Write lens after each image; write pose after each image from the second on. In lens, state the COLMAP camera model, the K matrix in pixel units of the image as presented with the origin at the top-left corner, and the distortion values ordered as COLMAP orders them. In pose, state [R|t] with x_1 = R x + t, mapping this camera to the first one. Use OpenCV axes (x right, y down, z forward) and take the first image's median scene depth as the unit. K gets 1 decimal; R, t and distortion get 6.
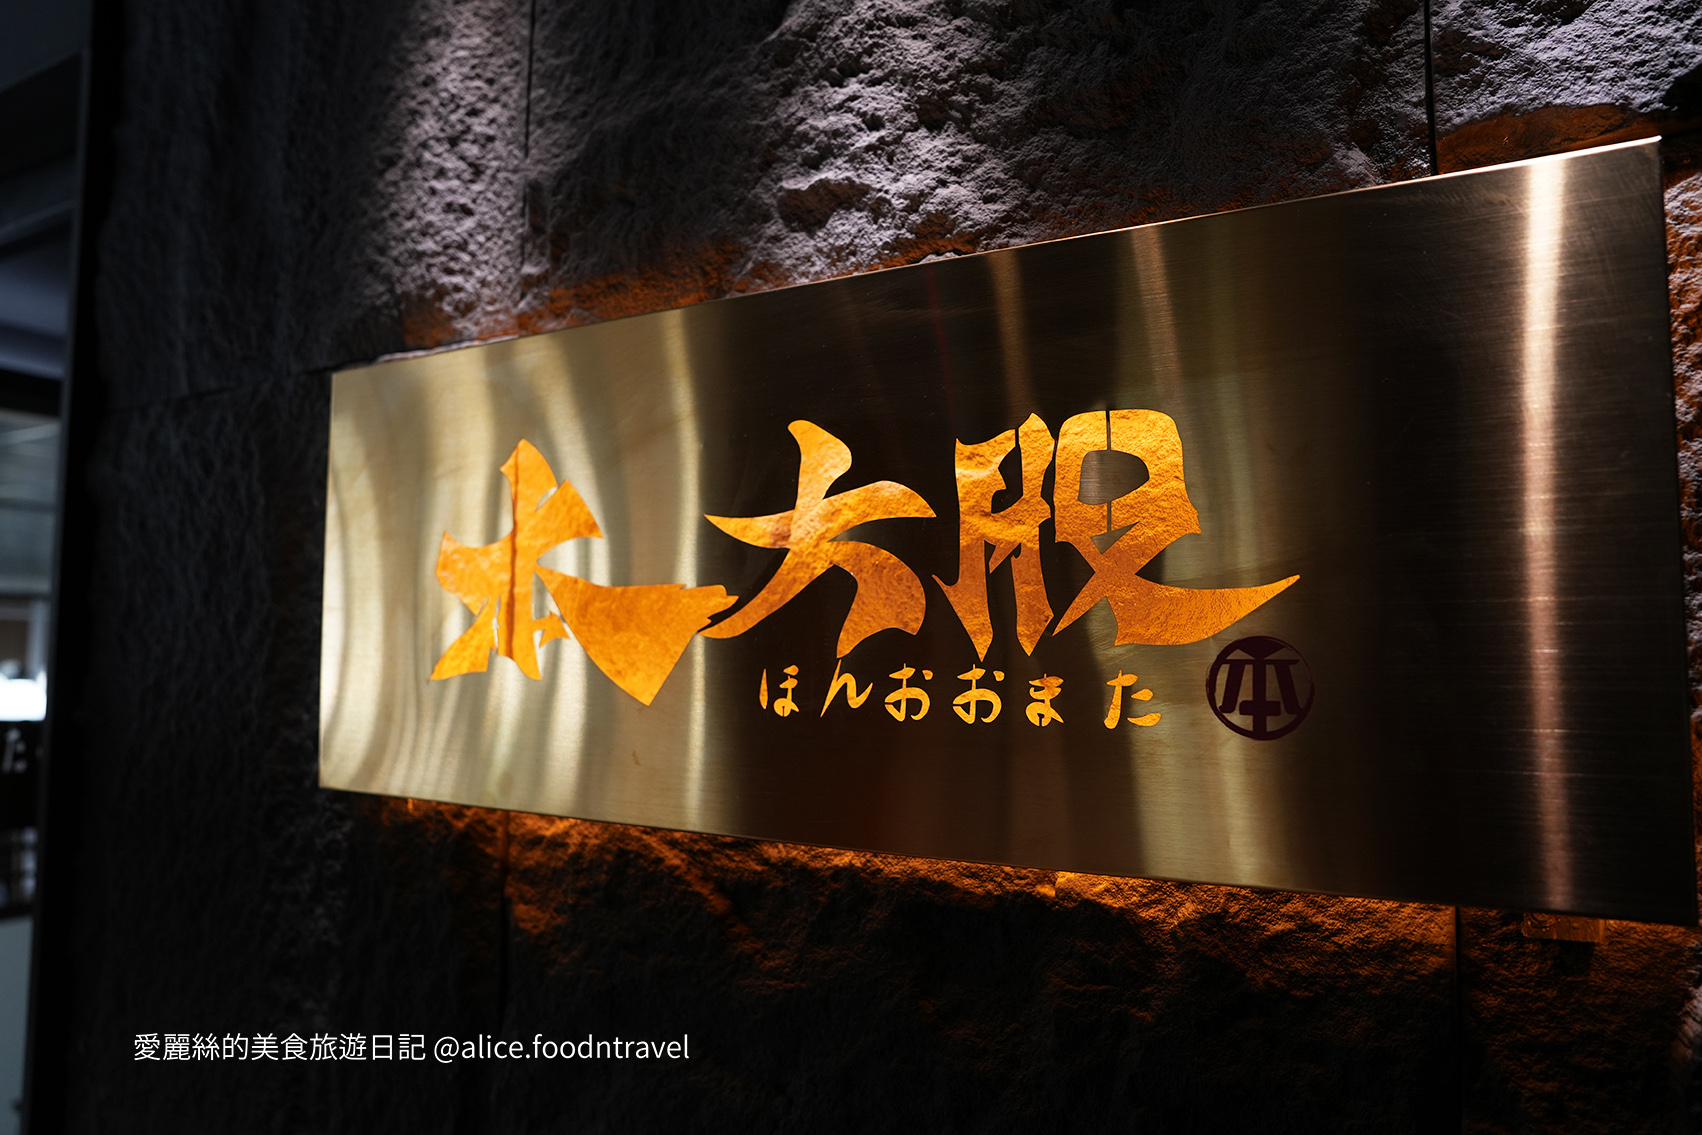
lens RADIAL K [[1146.3, 0, 851.0], [0, 1146.3, 567.5], [0, 0, 1]] dist [-0.119117, 0.088938]
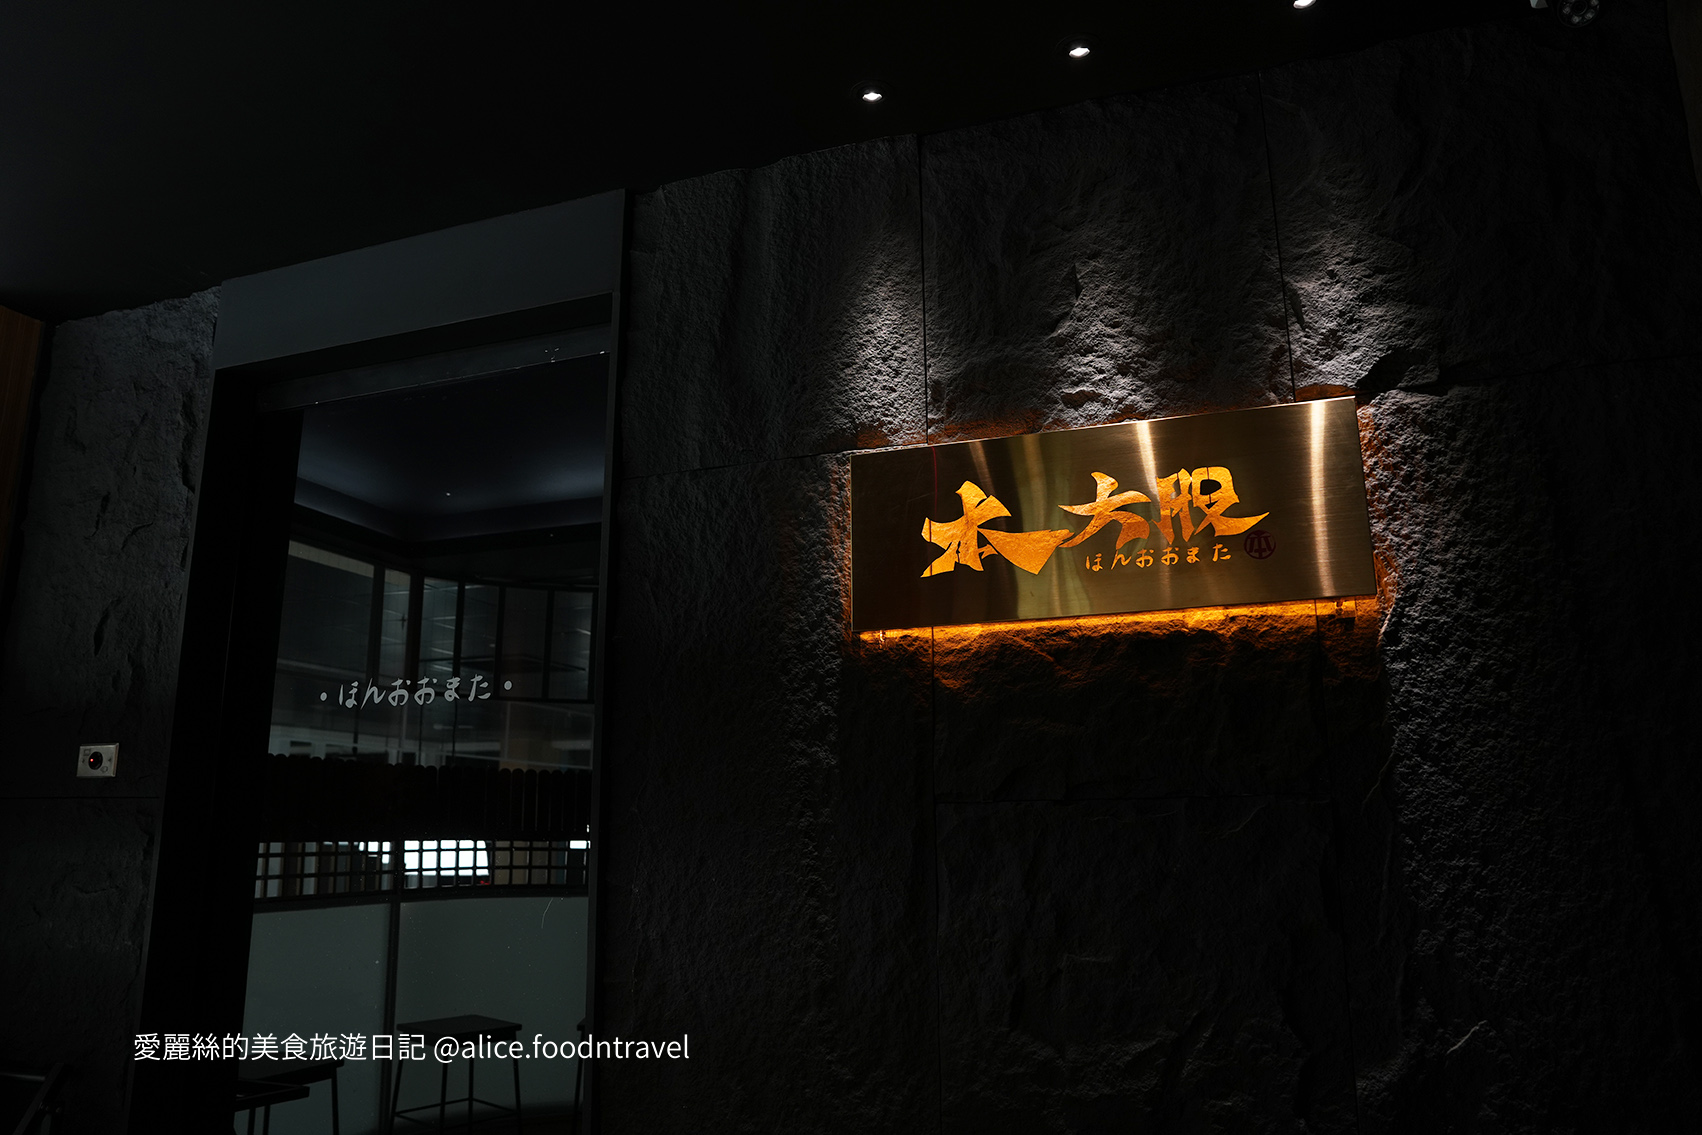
lens RADIAL K [[1146.3, 0, 851.0], [0, 1146.3, 567.5], [0, 0, 1]] dist [-0.119117, 0.088938]
pose [[0.983879, 0.021957, 0.177480, -1.070002], [0.004286, 0.989254, -0.146141, 0.488712], [-0.178782, 0.144546, 0.973213, -1.540068]]
